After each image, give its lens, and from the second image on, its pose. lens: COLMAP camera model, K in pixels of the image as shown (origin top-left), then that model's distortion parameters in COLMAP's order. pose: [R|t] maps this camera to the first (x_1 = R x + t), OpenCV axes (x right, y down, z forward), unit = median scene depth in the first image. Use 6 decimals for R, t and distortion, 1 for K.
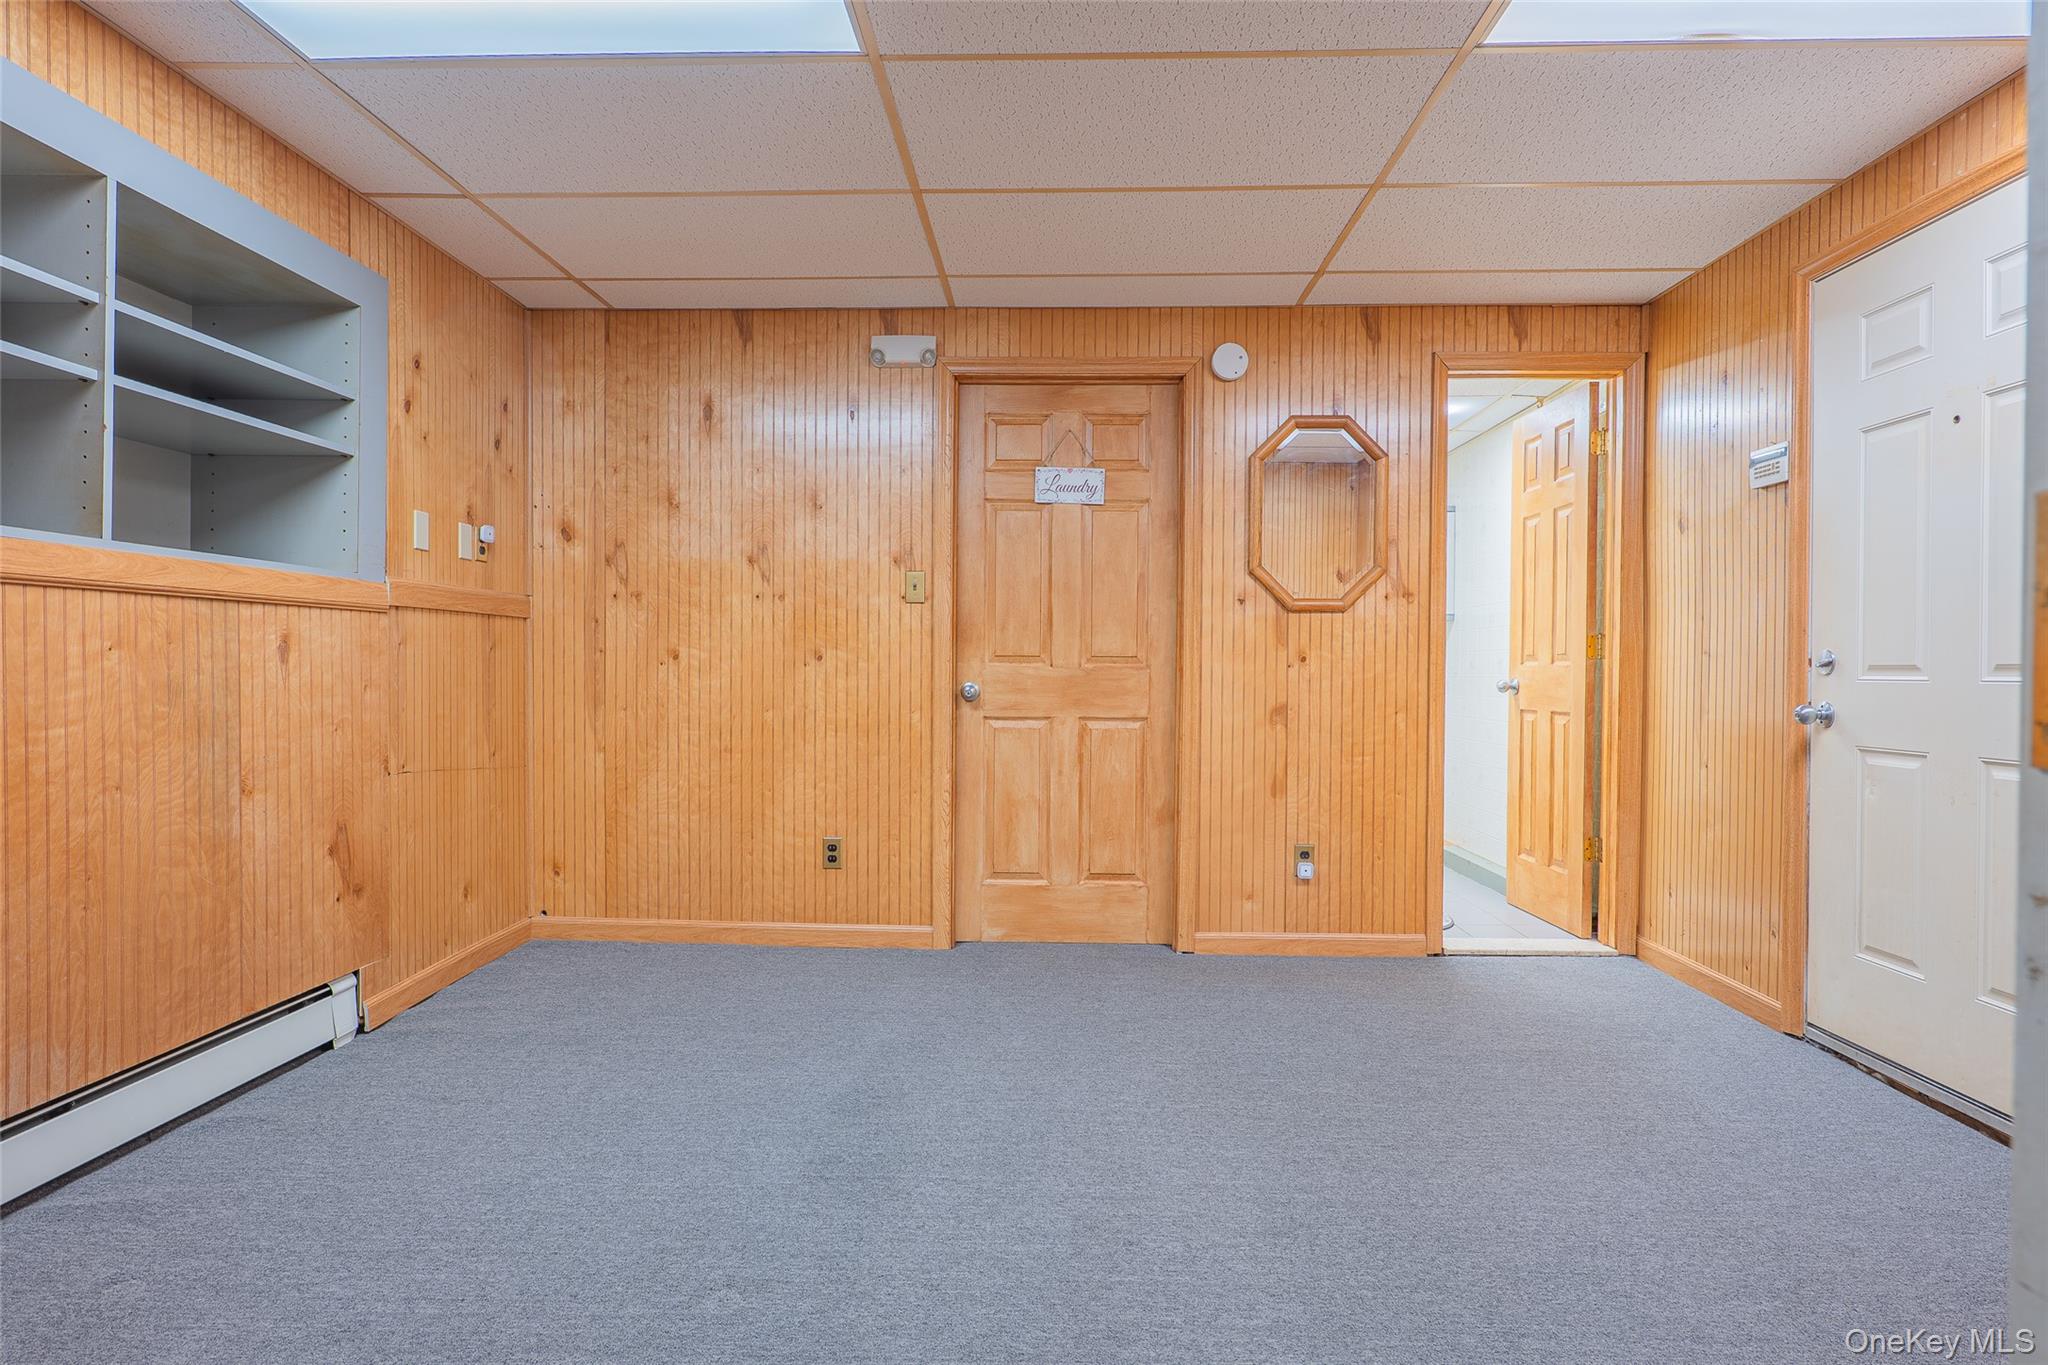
lens RADIAL K [[1025.8, 0, 1024.0], [0, 1025.8, 682.5], [0, 0, 1]] dist [-0.004112, -0.000277]
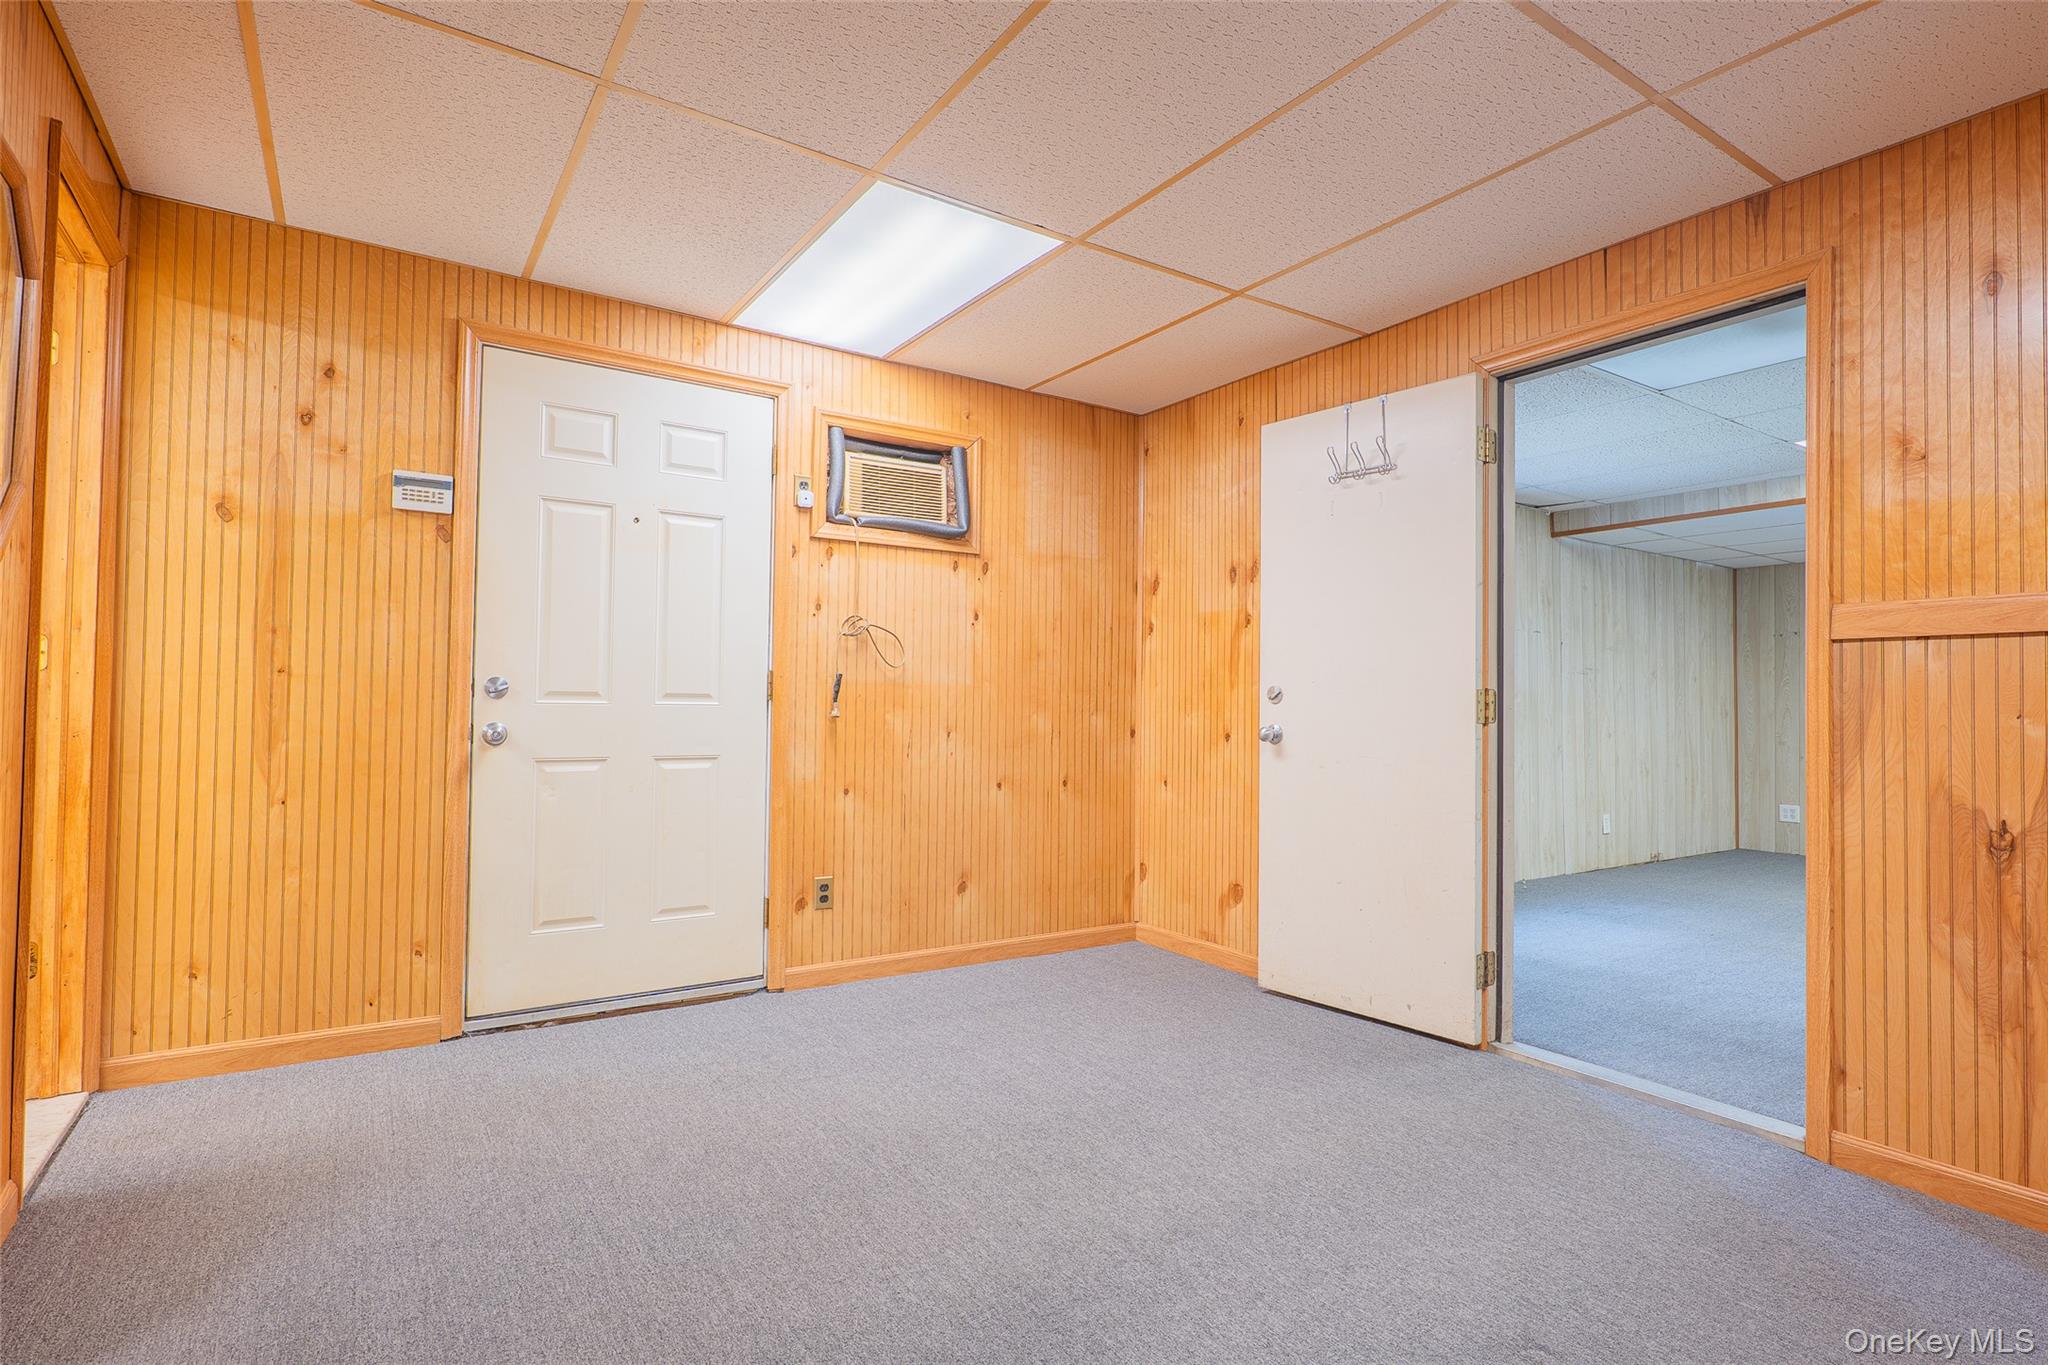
lens RADIAL K [[1025.8, 0, 1024.0], [0, 1025.8, 682.5], [0, 0, 1]] dist [-0.004112, -0.000277]
pose [[-0.585285, 0.005309, 0.810810, -0.459895], [-0.005853, 0.999925, -0.010772, -0.015970], [-0.810806, -0.011051, -0.585210, 1.151014]]
